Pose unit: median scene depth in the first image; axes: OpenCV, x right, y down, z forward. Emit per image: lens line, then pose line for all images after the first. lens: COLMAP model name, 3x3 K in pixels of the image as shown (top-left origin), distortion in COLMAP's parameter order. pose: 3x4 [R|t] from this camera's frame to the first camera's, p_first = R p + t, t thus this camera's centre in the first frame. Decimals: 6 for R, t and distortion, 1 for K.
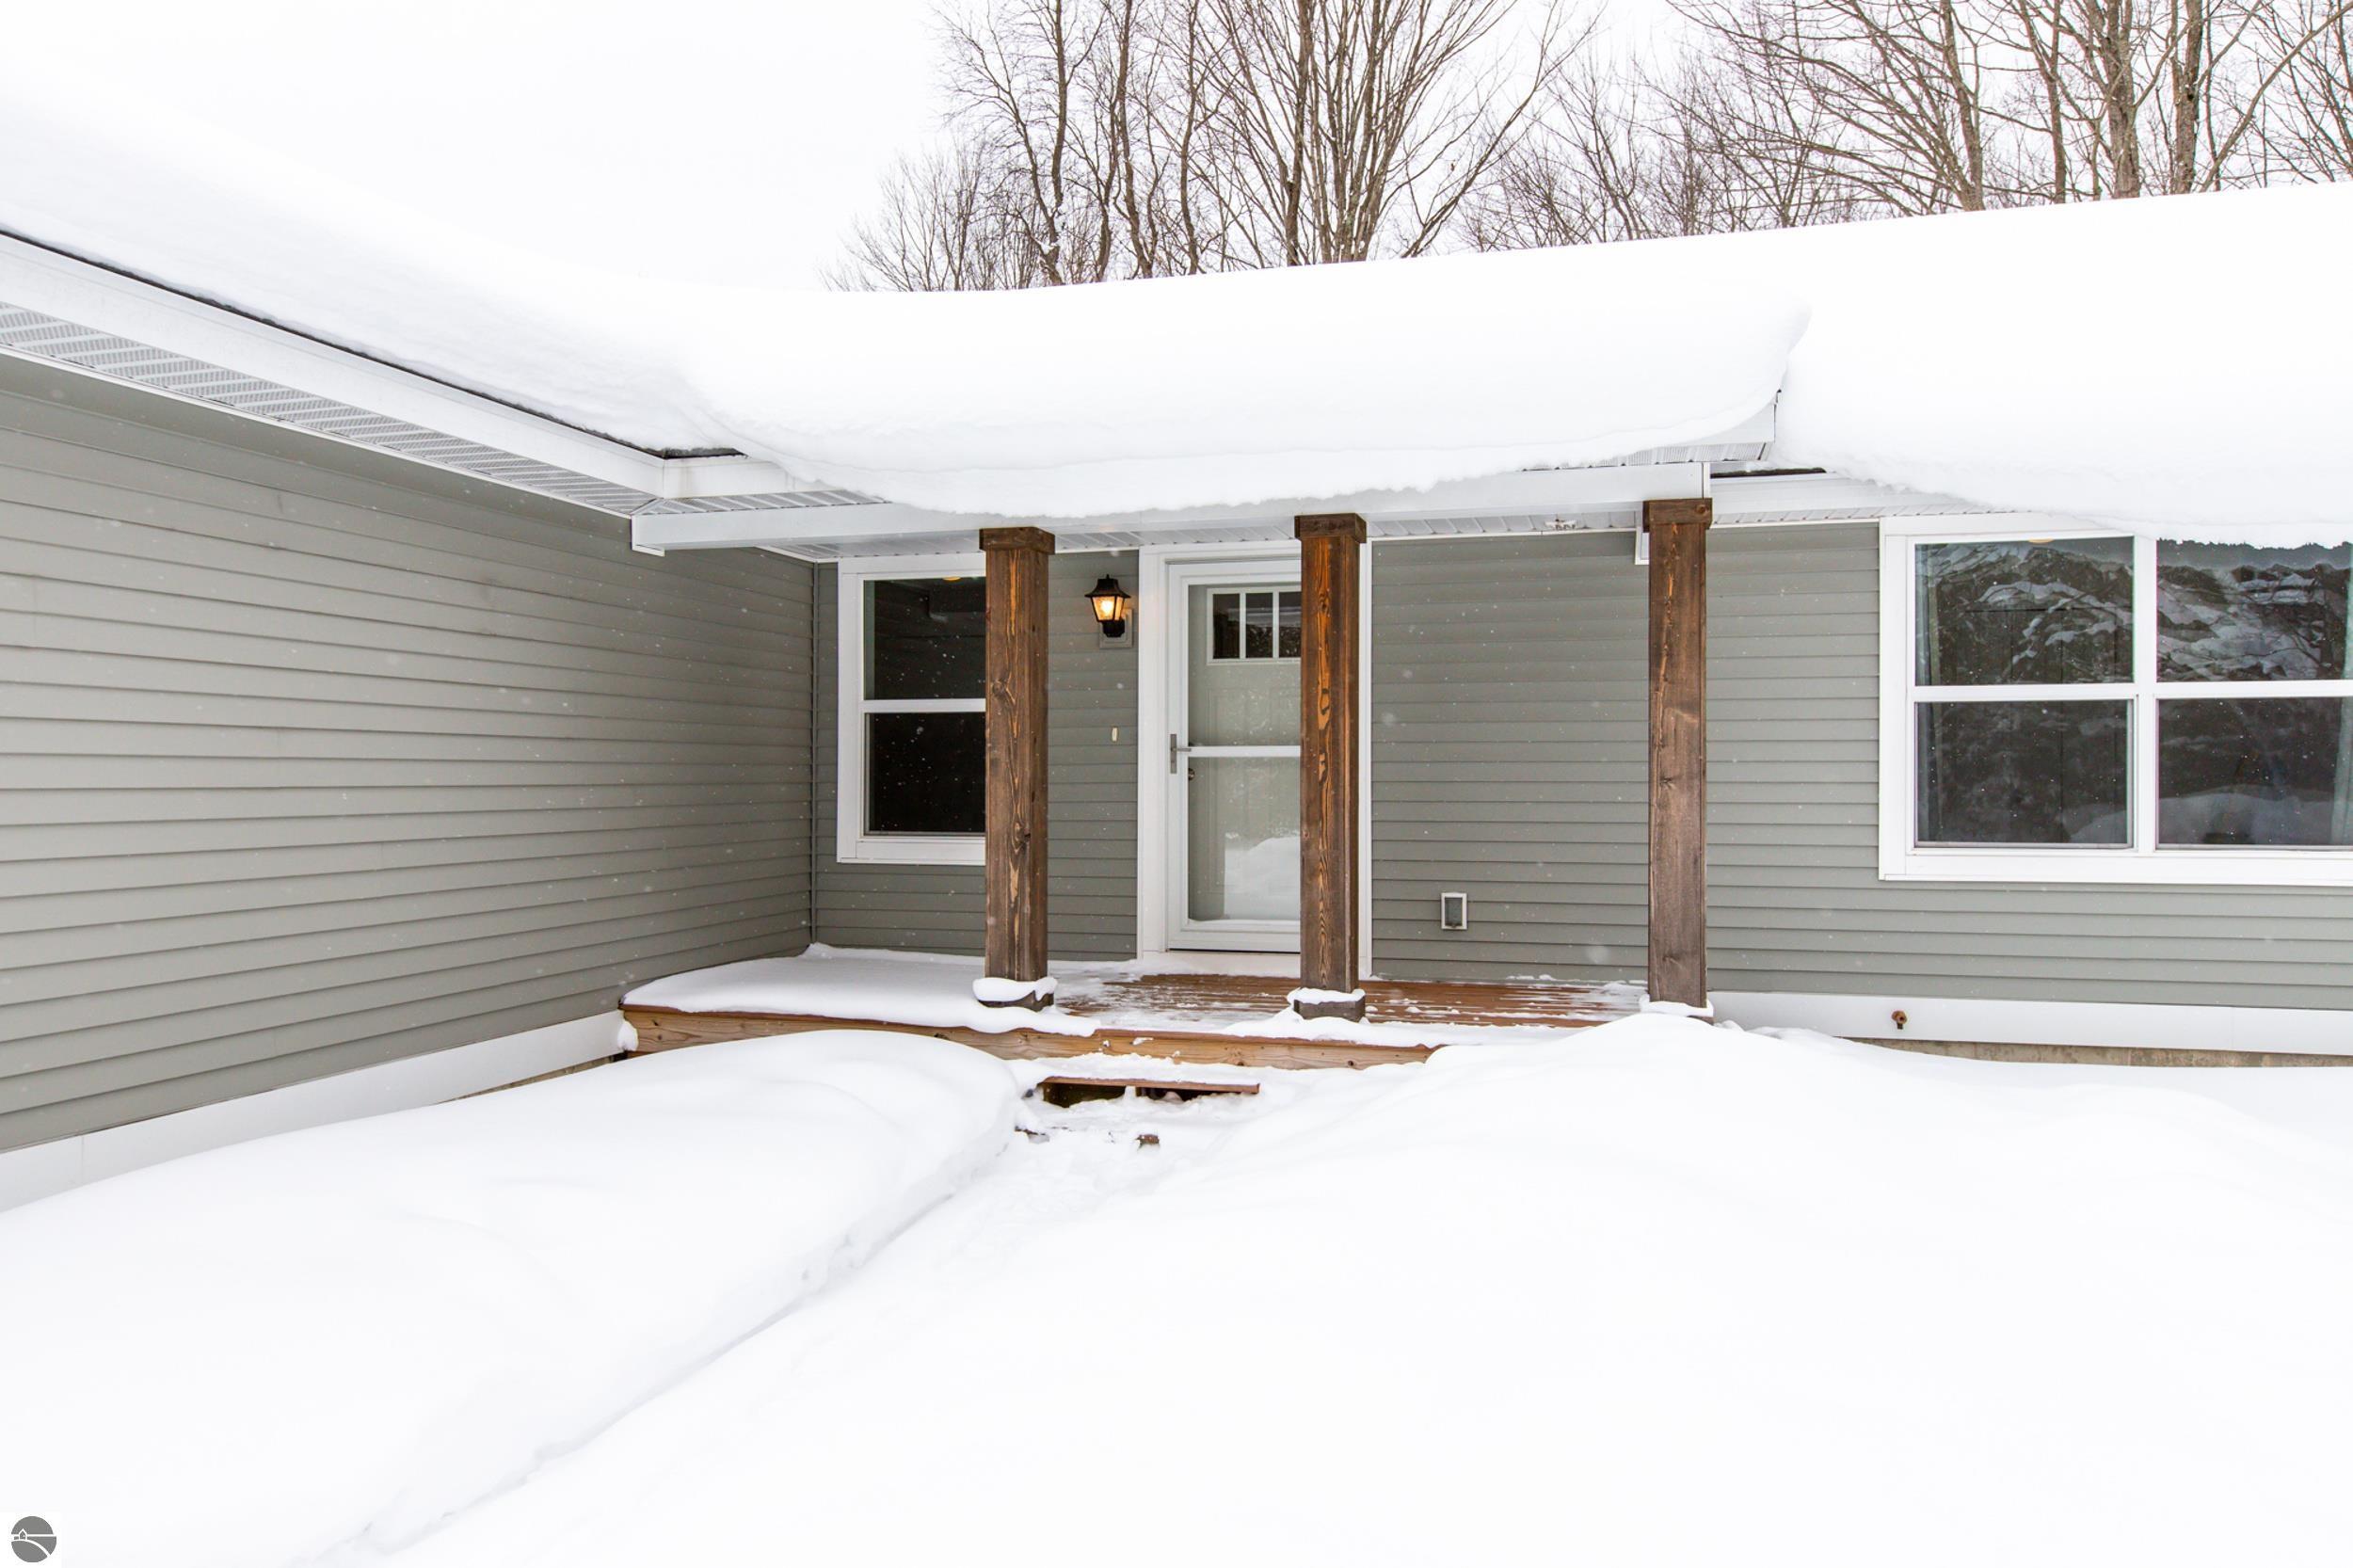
lens RADIAL K [[1640.0, 0, 1182.5], [0, 1640.0, 773.4], [0, 0, 1]] dist [-0.010587, 0.000183]
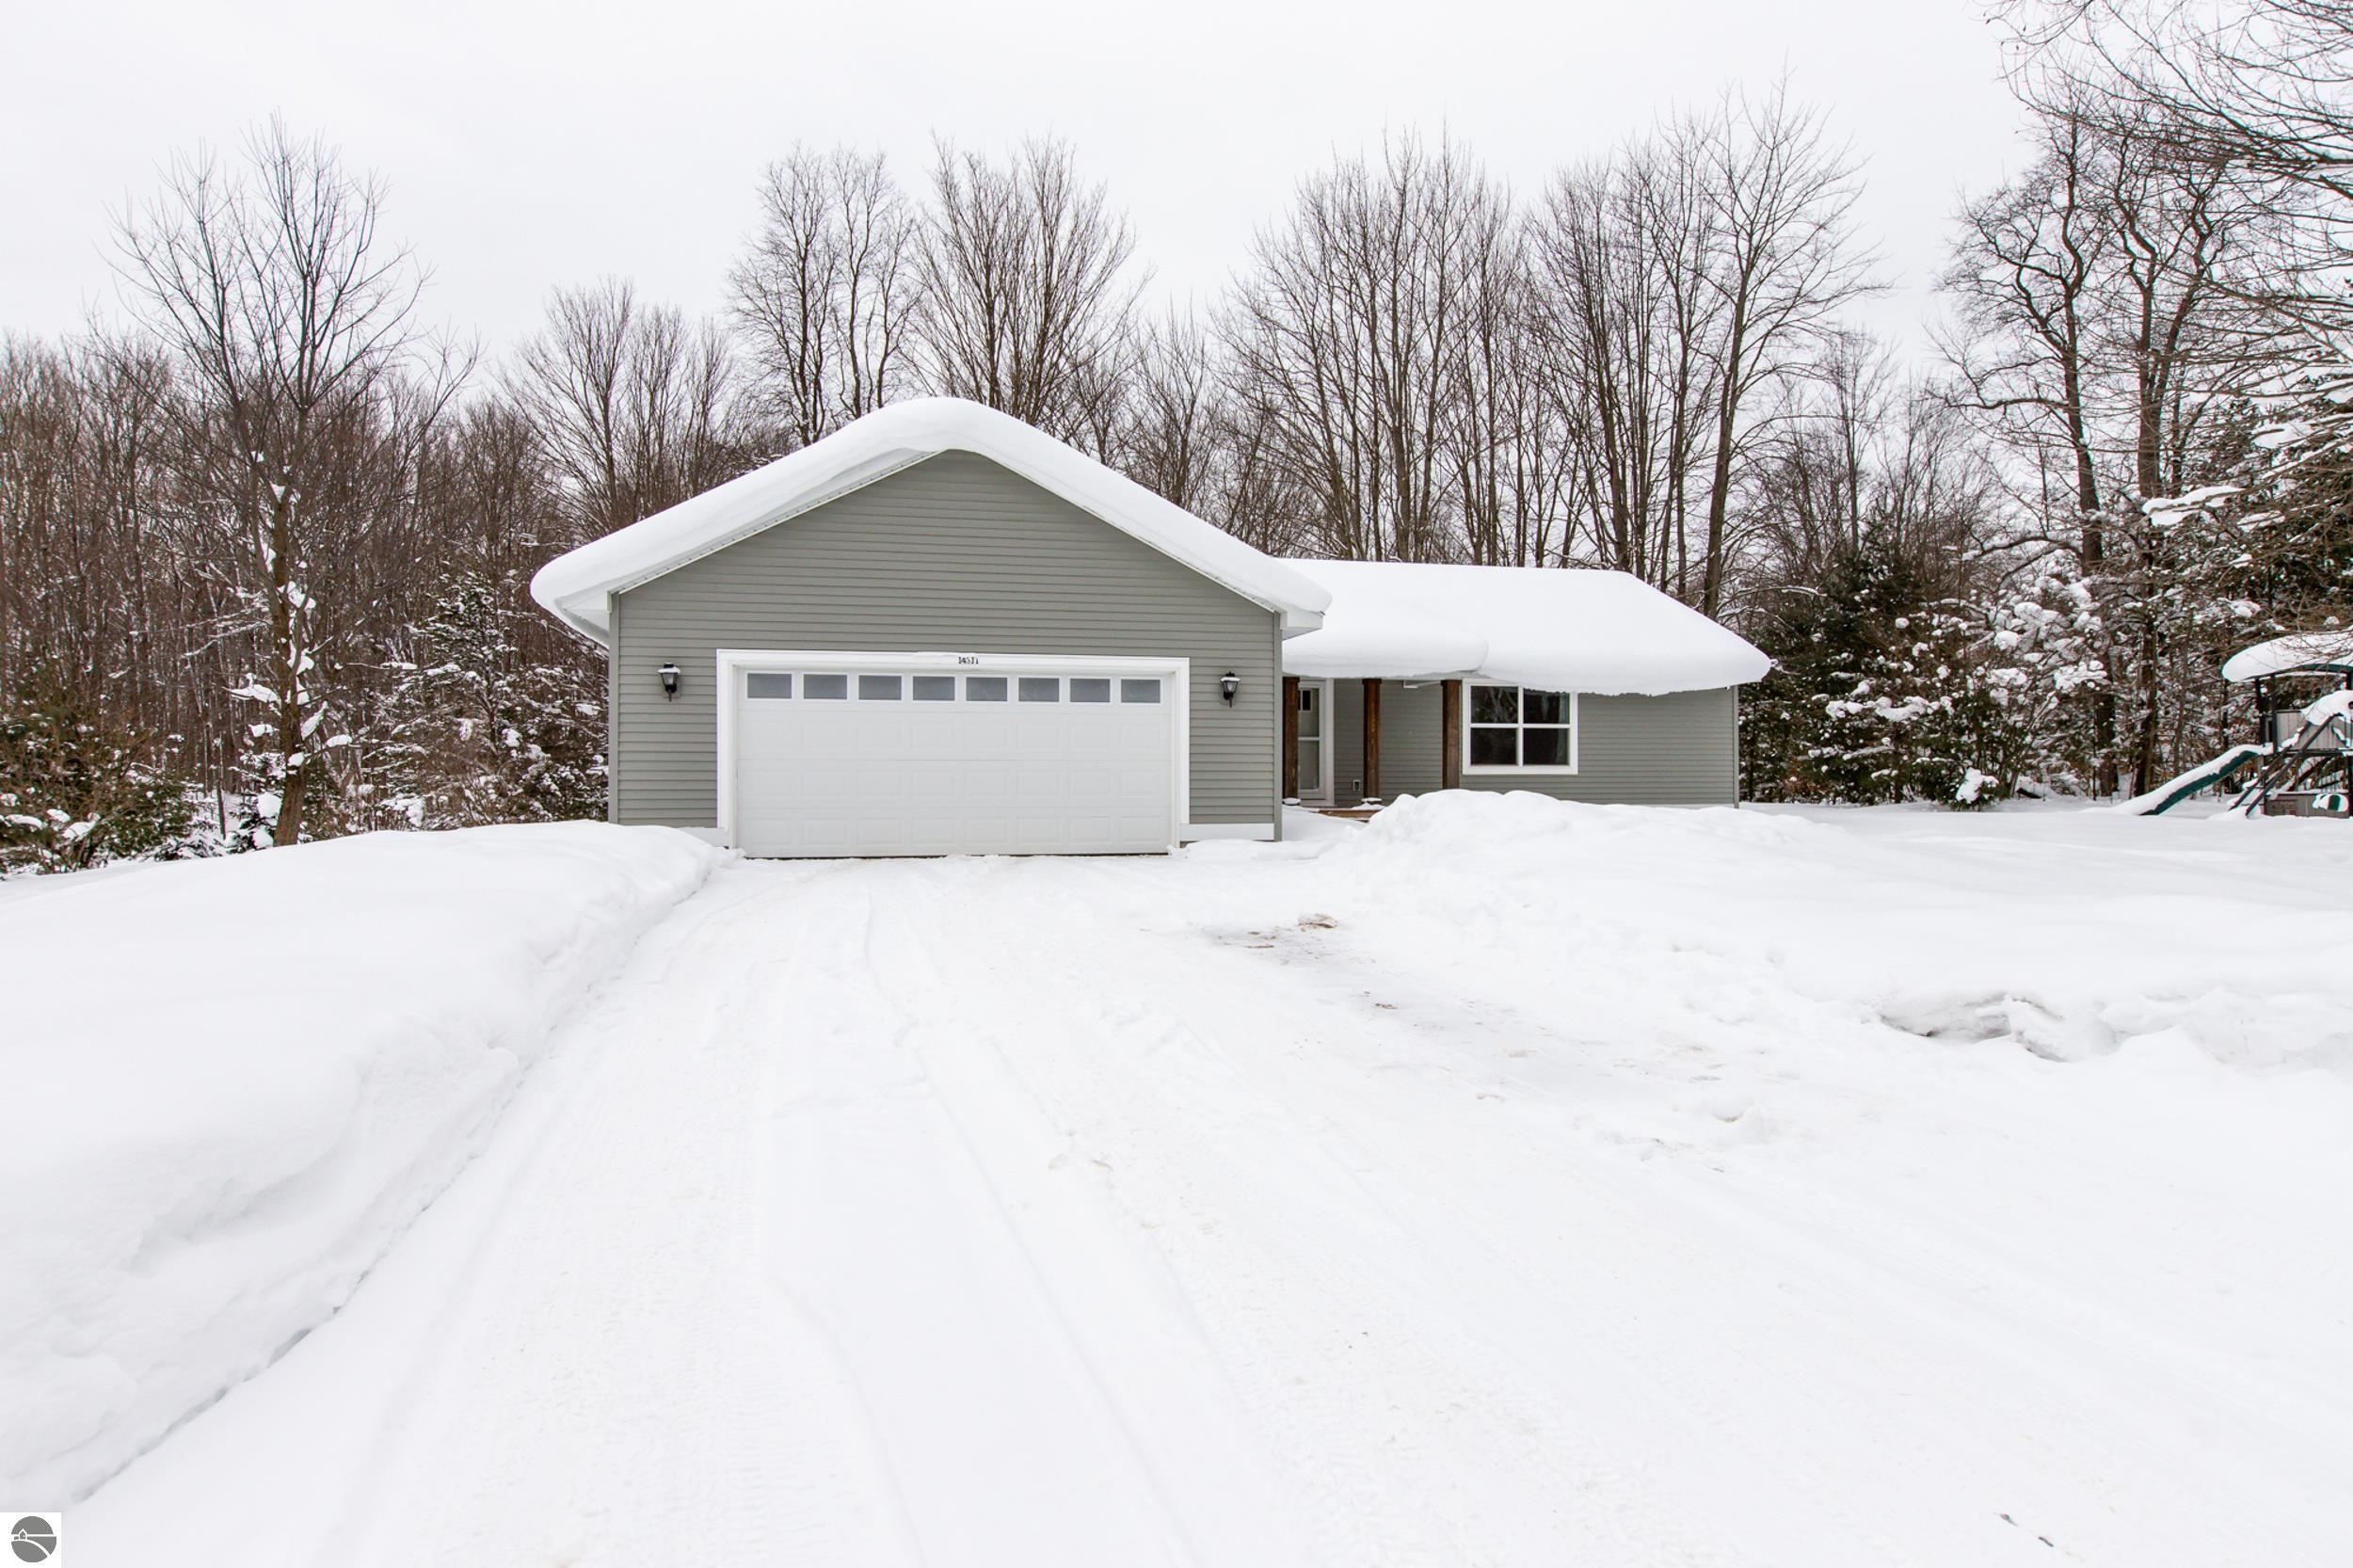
lens RADIAL K [[1429.9, 0, 1177.3], [0, 1429.9, 777.9], [0, 0, 1]] dist [0.001511, 0.000020]
pose [[0.874846, -0.002353, 0.484395, -1.745172], [0.001195, 0.999996, 0.002700, 0.063047], [-0.484399, -0.001783, 0.874845, -1.561255]]
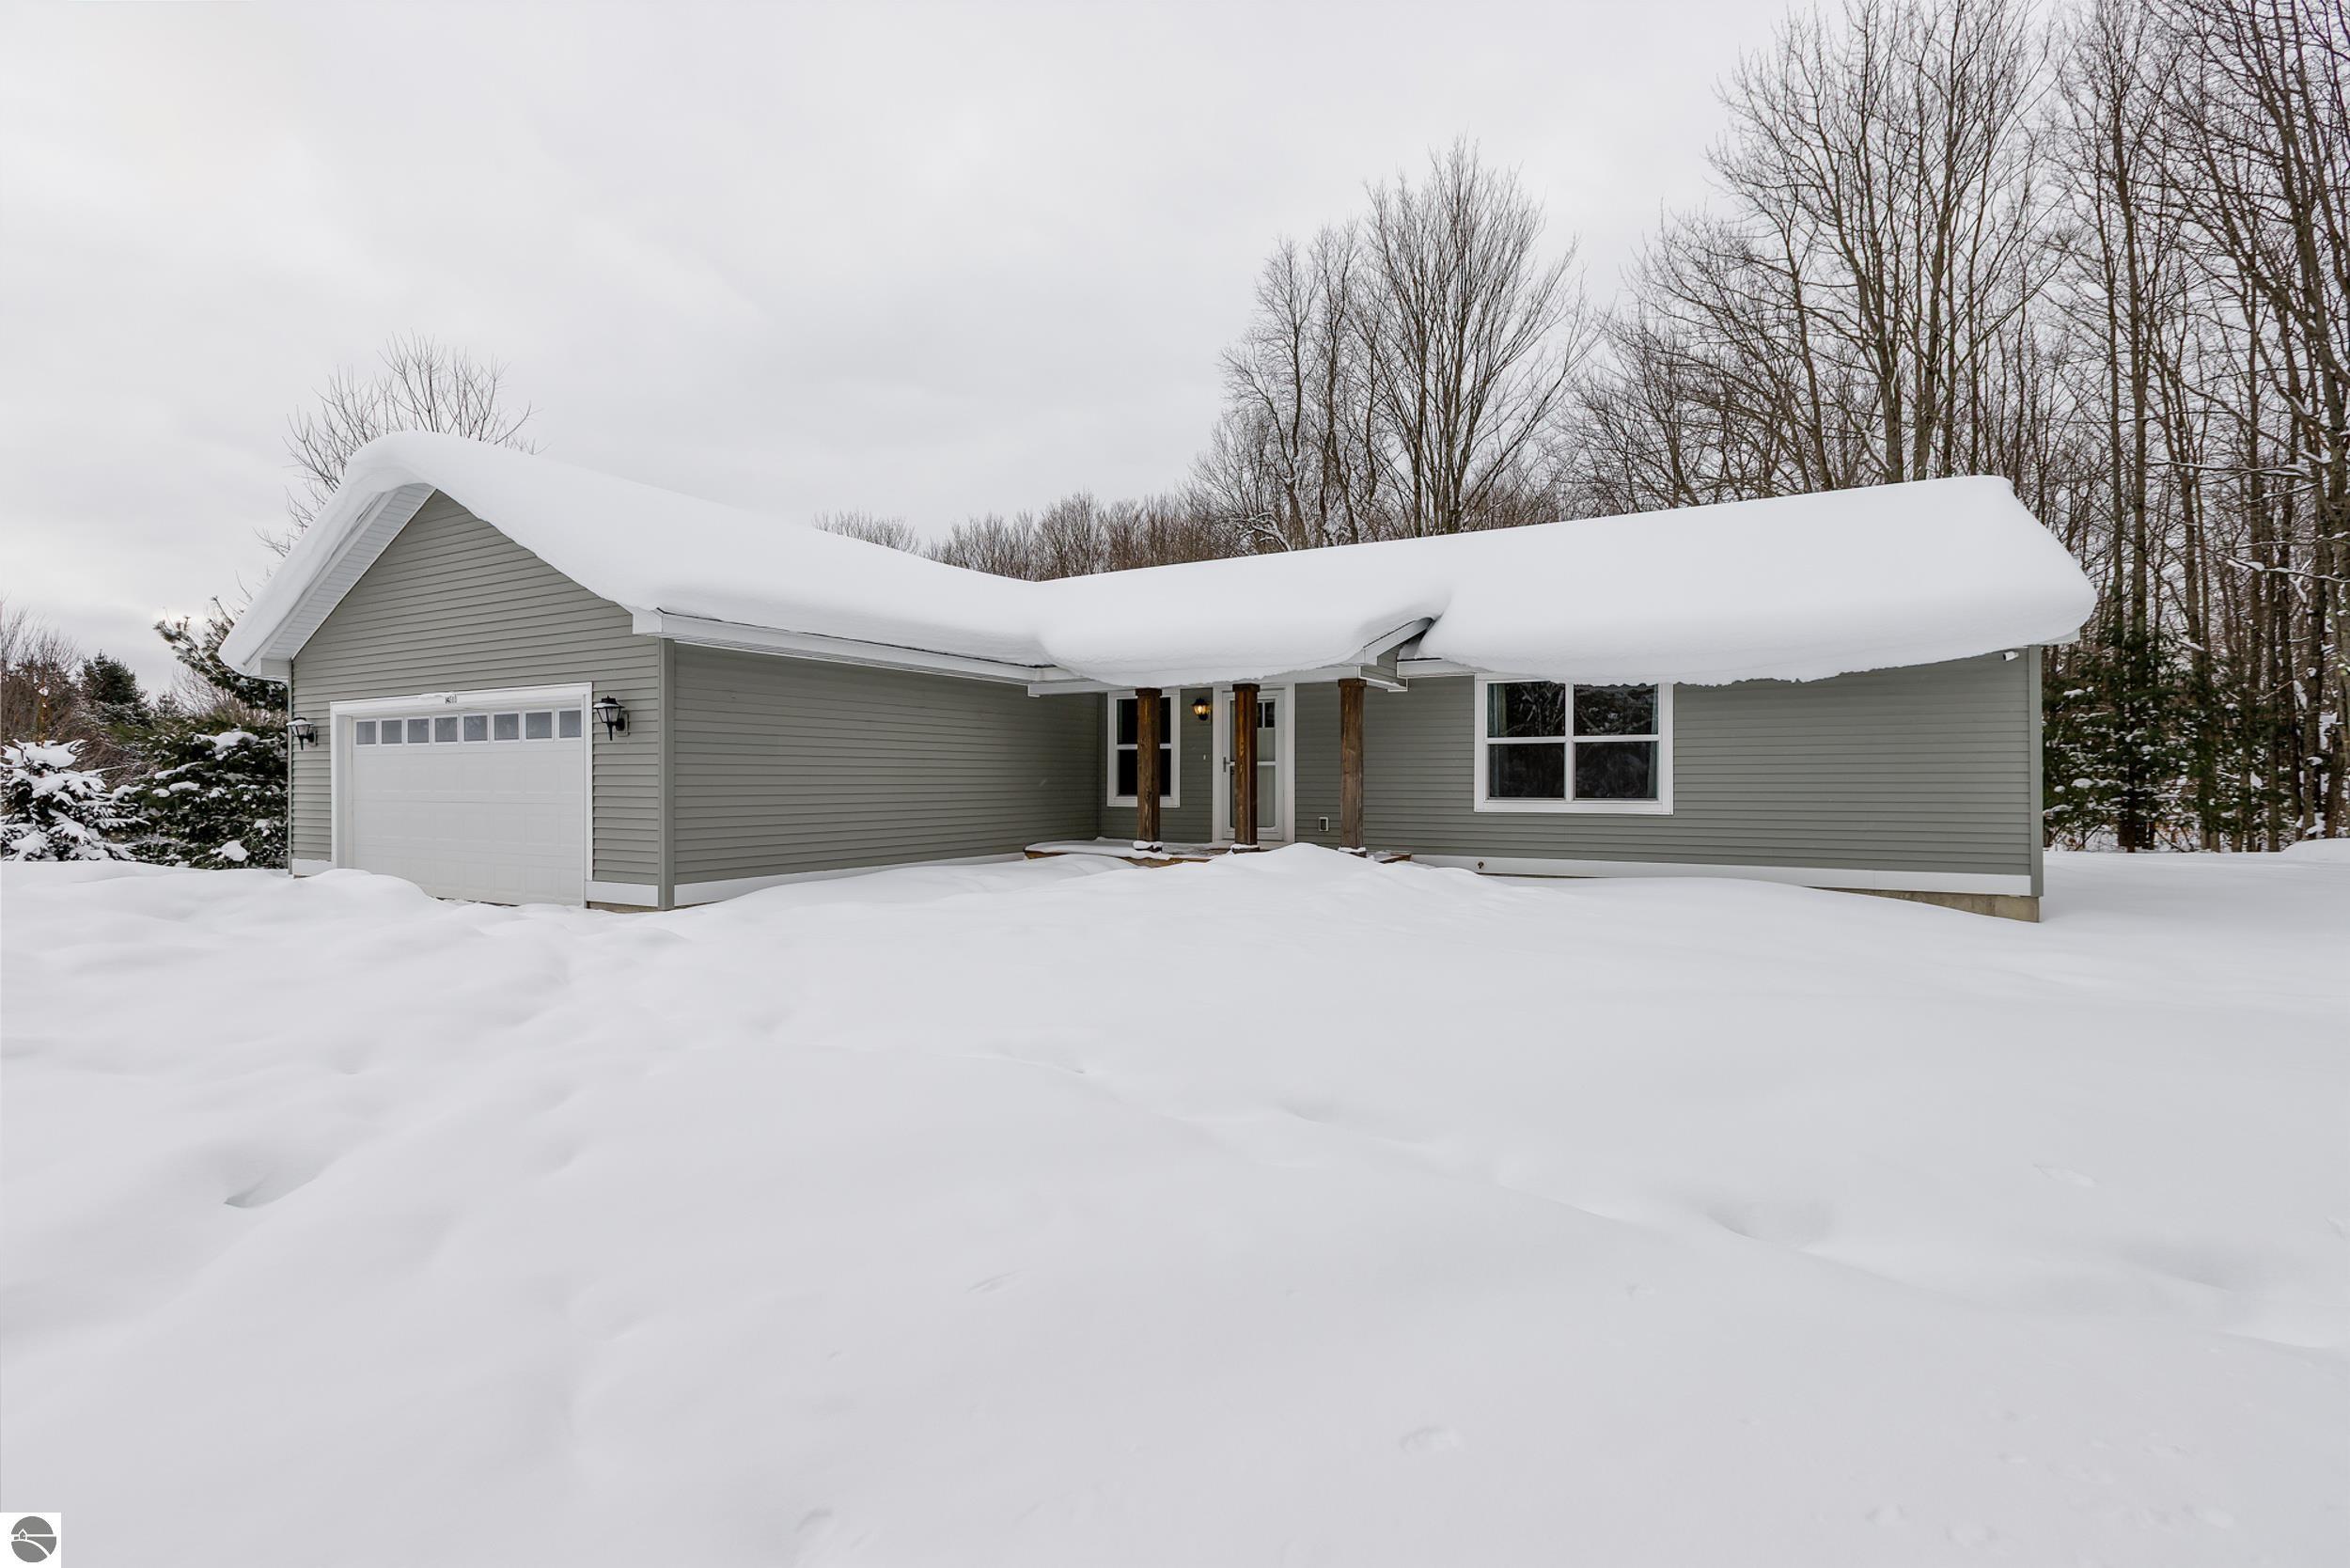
lens RADIAL K [[1085.9, 0, 1170.6], [0, 1085.9, 778.6], [0, 0, 1]] dist [0.001203, -0.000057]
pose [[0.967462, -0.000874, -0.253017, 0.396738], [0.002076, 0.999988, 0.004483, 0.003210], [0.253010, -0.004862, 0.967452, -0.803952]]
